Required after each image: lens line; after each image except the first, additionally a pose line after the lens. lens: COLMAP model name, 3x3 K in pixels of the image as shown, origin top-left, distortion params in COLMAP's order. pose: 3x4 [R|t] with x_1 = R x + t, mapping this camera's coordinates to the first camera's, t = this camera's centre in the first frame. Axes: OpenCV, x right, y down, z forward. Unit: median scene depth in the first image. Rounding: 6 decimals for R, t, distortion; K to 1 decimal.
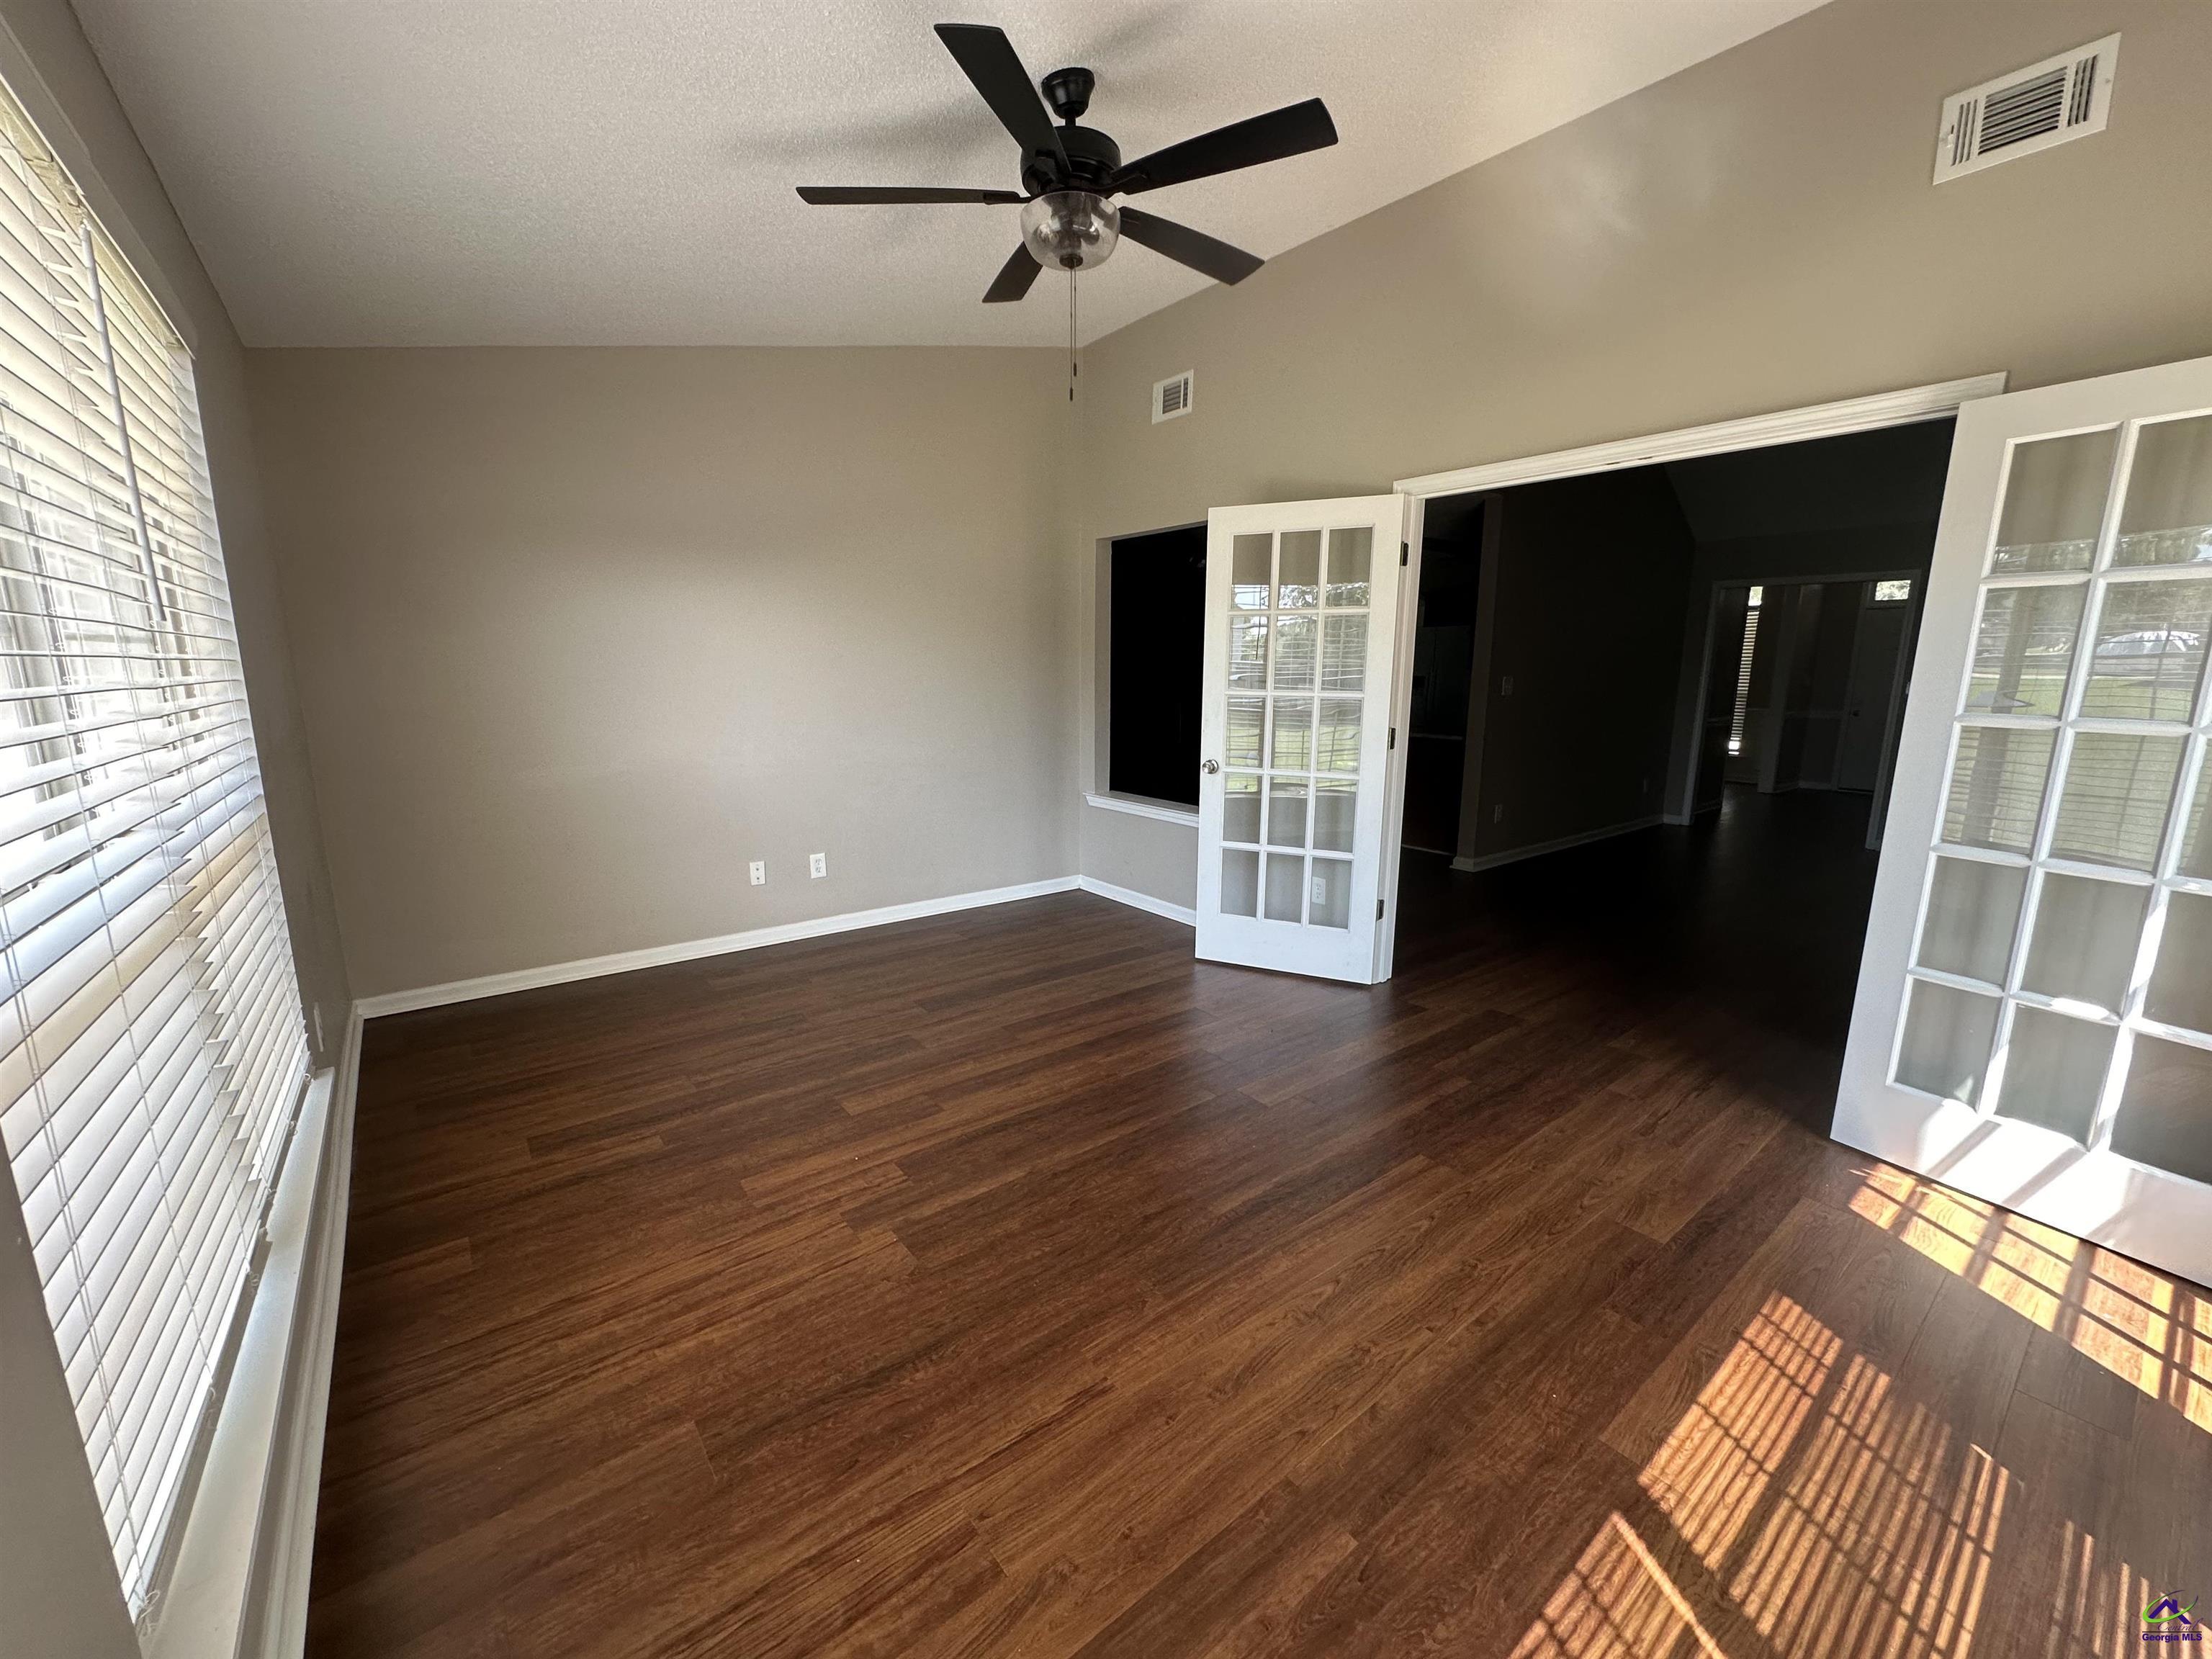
lens RADIAL K [[873.7, 0, 1106.6], [0, 873.7, 829.2], [0, 0, 1]] dist [-0.000711, -0.000586]
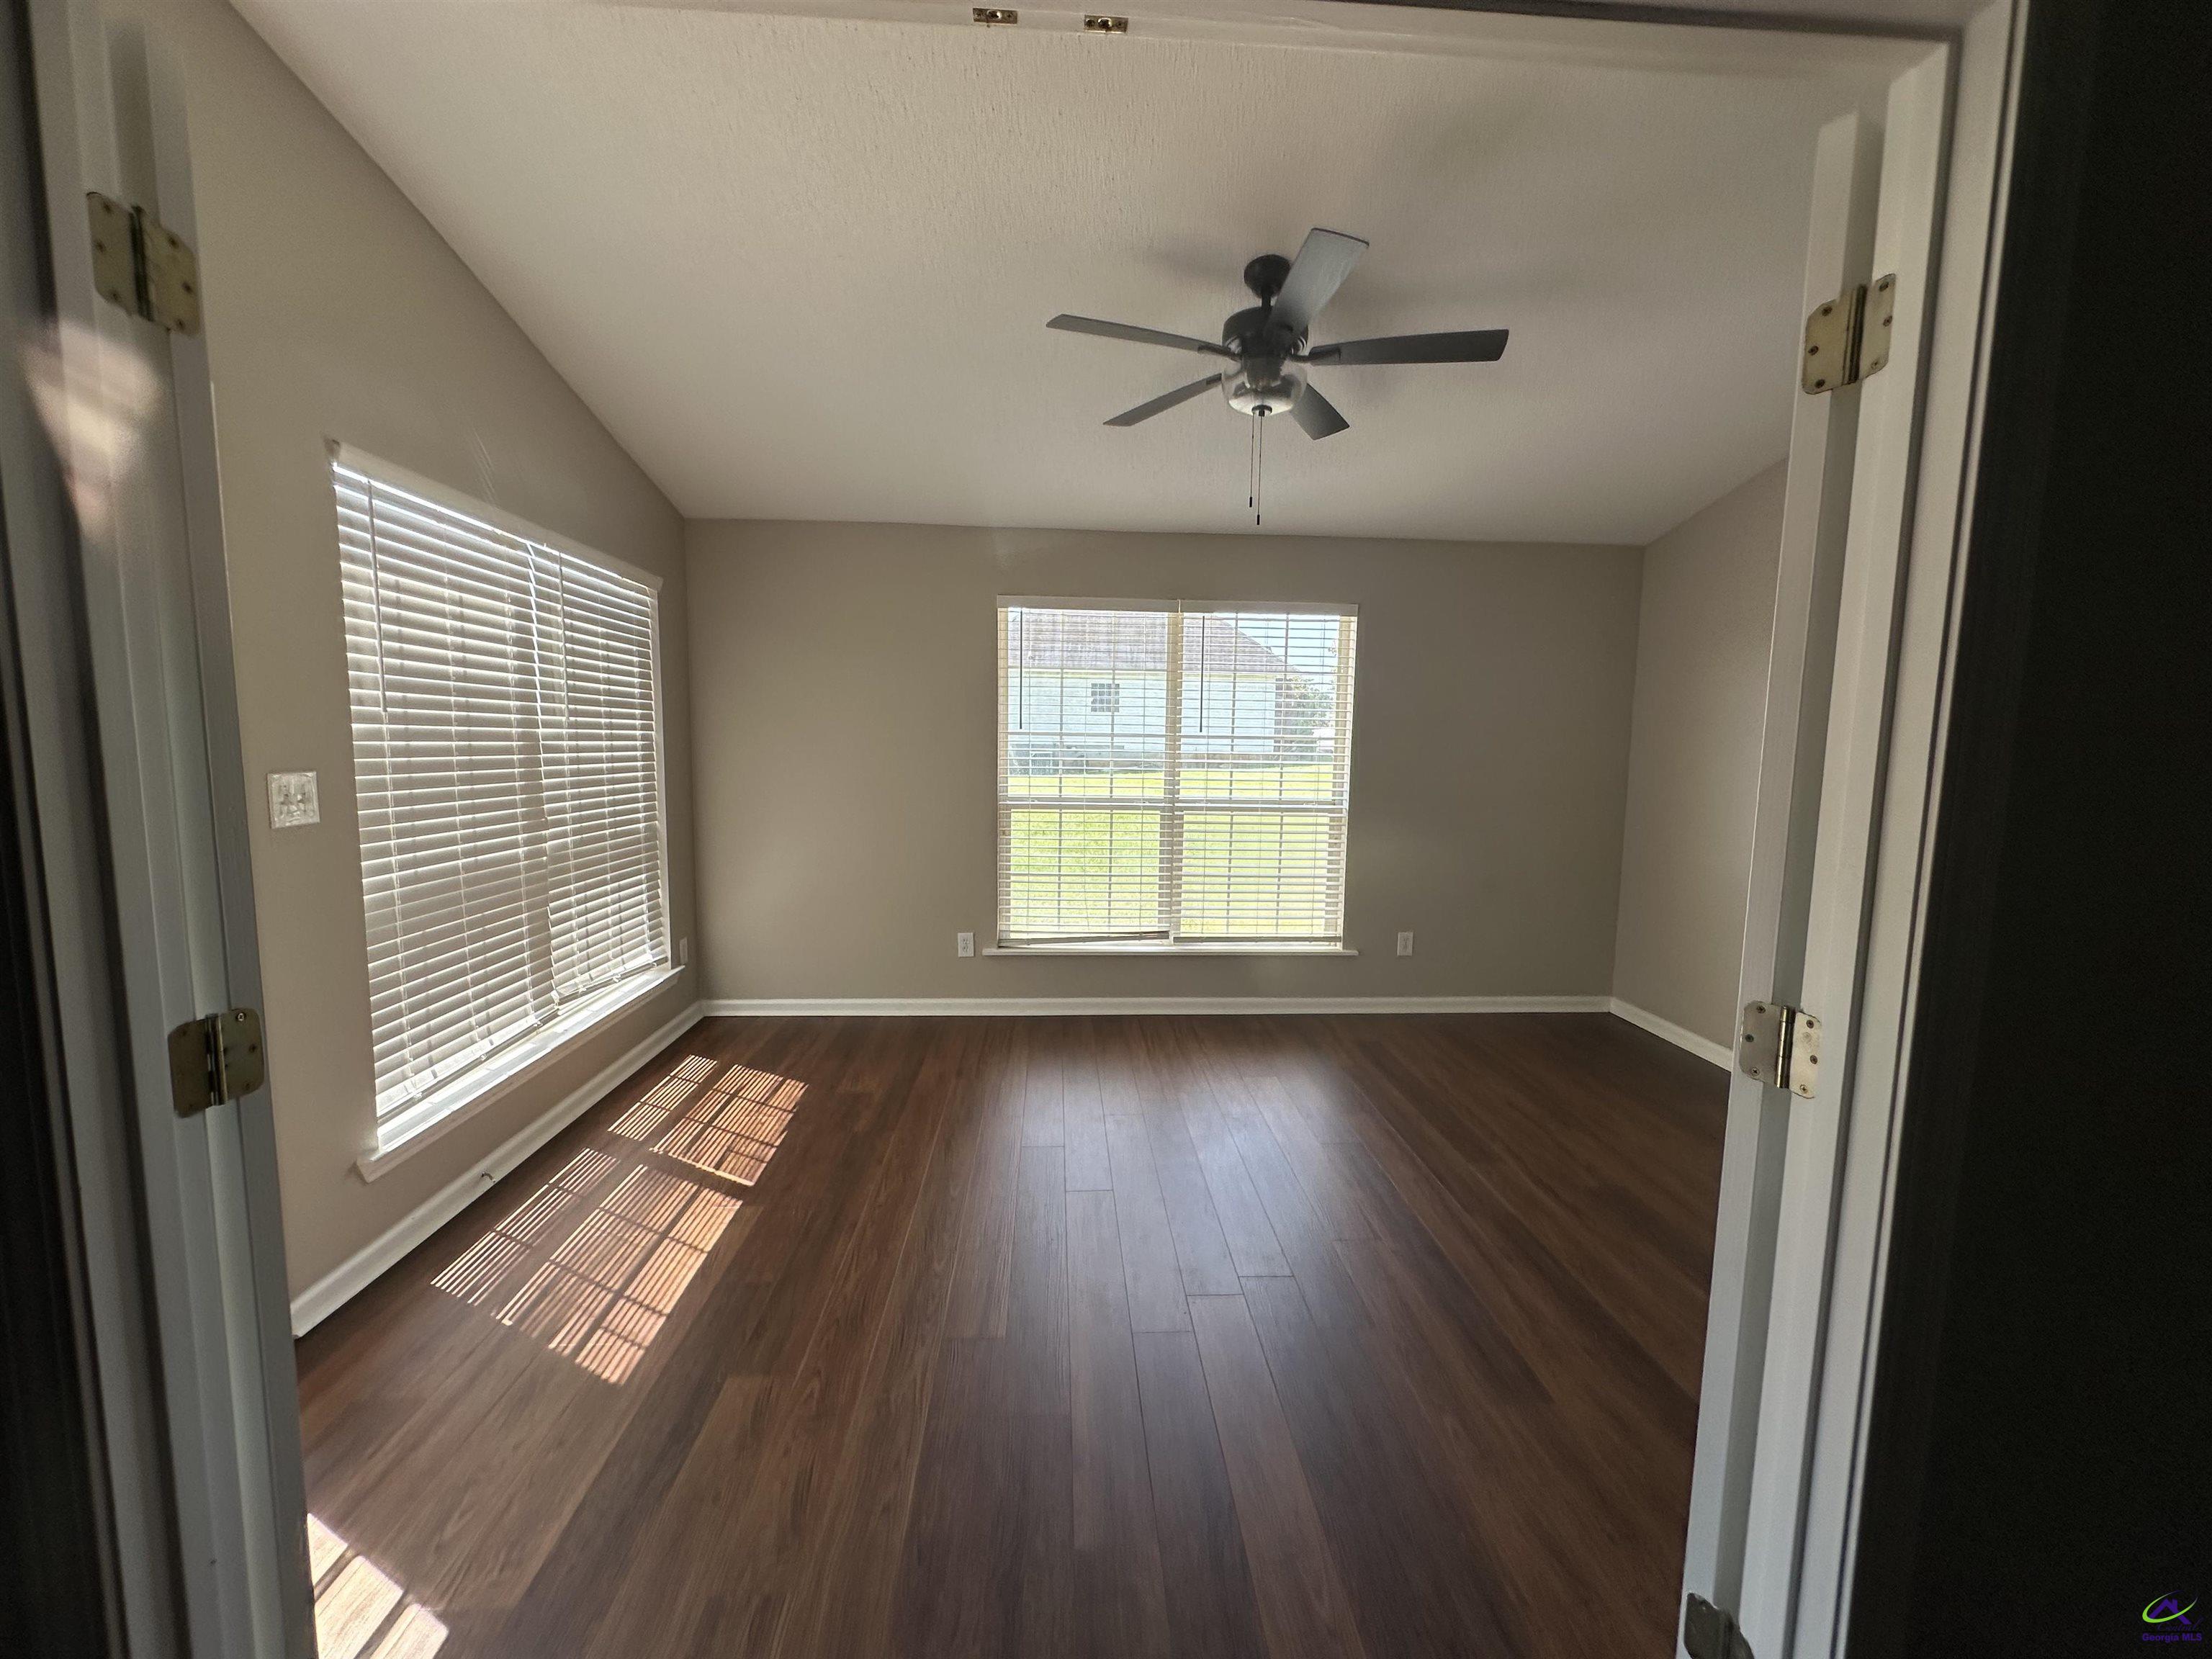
lens RADIAL K [[873.7, 0, 1106.0], [0, 873.7, 833.8], [0, 0, 1]] dist [-0.000711, -0.000586]
pose [[-0.564617, 0.072944, -0.822123, 1.345727], [-0.171347, 0.964025, 0.203212, -0.377668], [0.807371, 0.255605, -0.531806, 1.983903]]
